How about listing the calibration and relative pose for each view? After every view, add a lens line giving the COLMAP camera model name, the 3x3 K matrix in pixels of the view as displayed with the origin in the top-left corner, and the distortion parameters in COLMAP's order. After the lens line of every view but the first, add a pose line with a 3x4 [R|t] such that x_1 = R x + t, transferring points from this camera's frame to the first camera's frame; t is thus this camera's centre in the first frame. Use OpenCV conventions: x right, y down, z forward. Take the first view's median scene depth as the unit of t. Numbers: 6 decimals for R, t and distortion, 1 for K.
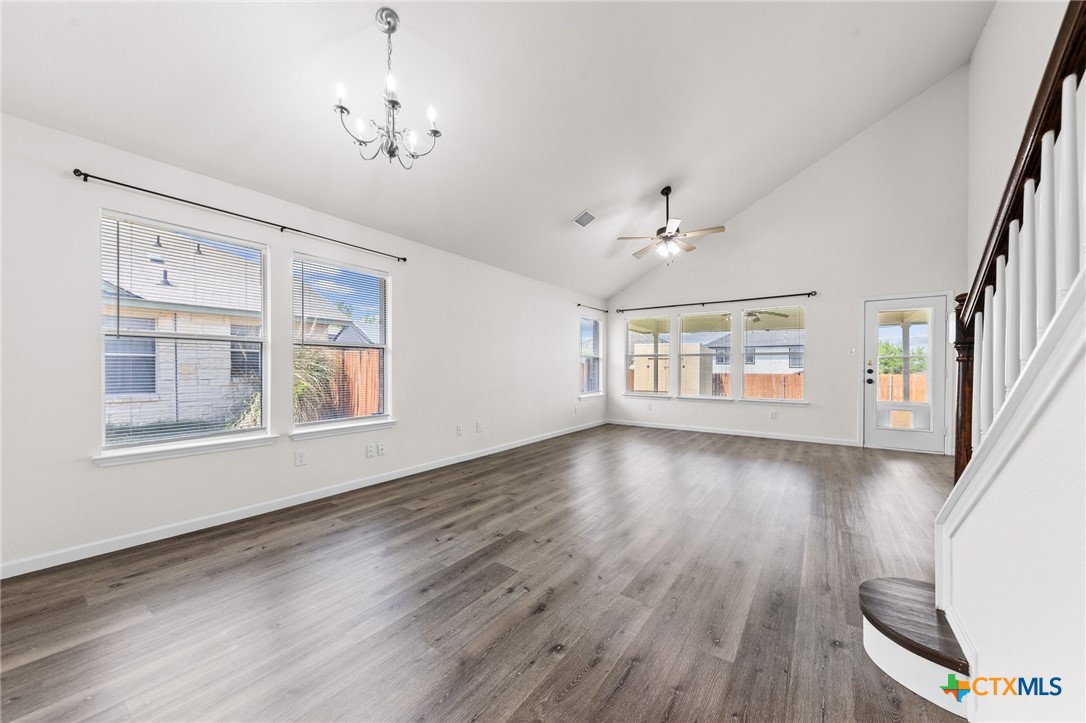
lens RADIAL K [[389.9, 0, 542.7], [0, 389.9, 366.6], [0, 0, 1]] dist [0.001378, -0.001817]
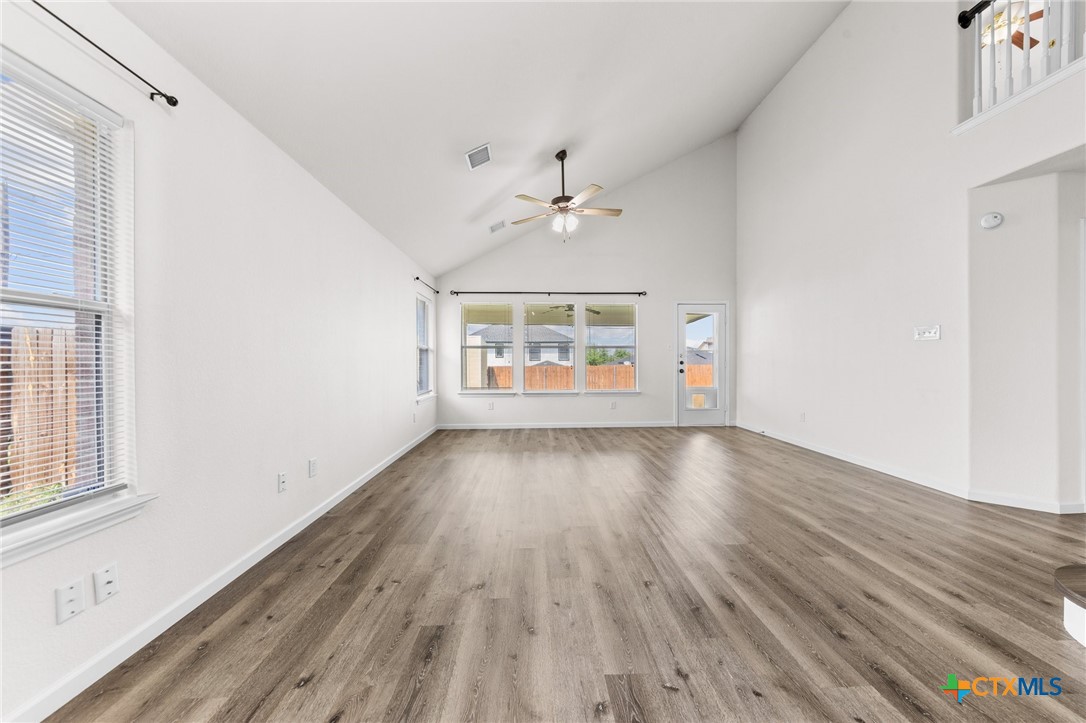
lens RADIAL K [[389.9, 0, 548.8], [0, 389.9, 358.6], [0, 0, 1]] dist [0.001378, -0.001817]
pose [[0.785690, -0.001742, 0.618618, -0.219562], [0.003337, 0.999993, -0.001422, -0.000334], [-0.618611, 0.003182, 0.785691, 0.315577]]
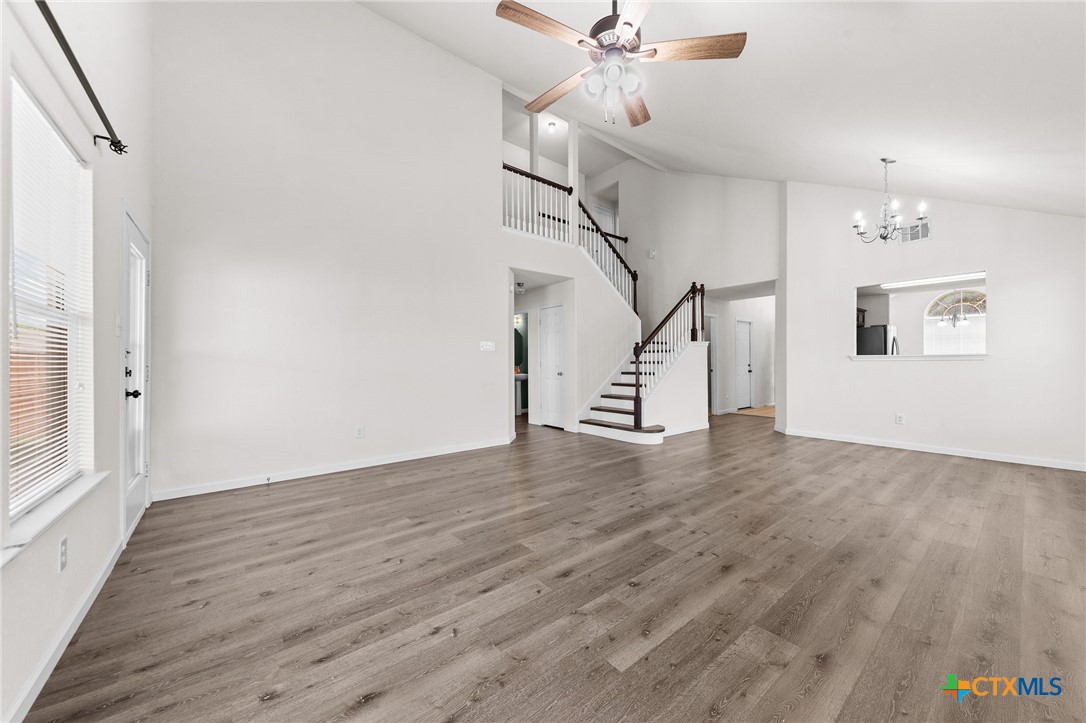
lens RADIAL K [[389.9, 0, 550.3], [0, 389.9, 363.2], [0, 0, 1]] dist [0.001378, -0.001817]
pose [[-0.966408, 0.001469, 0.257007, 0.254200], [0.001565, 0.999999, 0.000168, 0.004598], [-0.257007, 0.000564, -0.966409, 1.294777]]
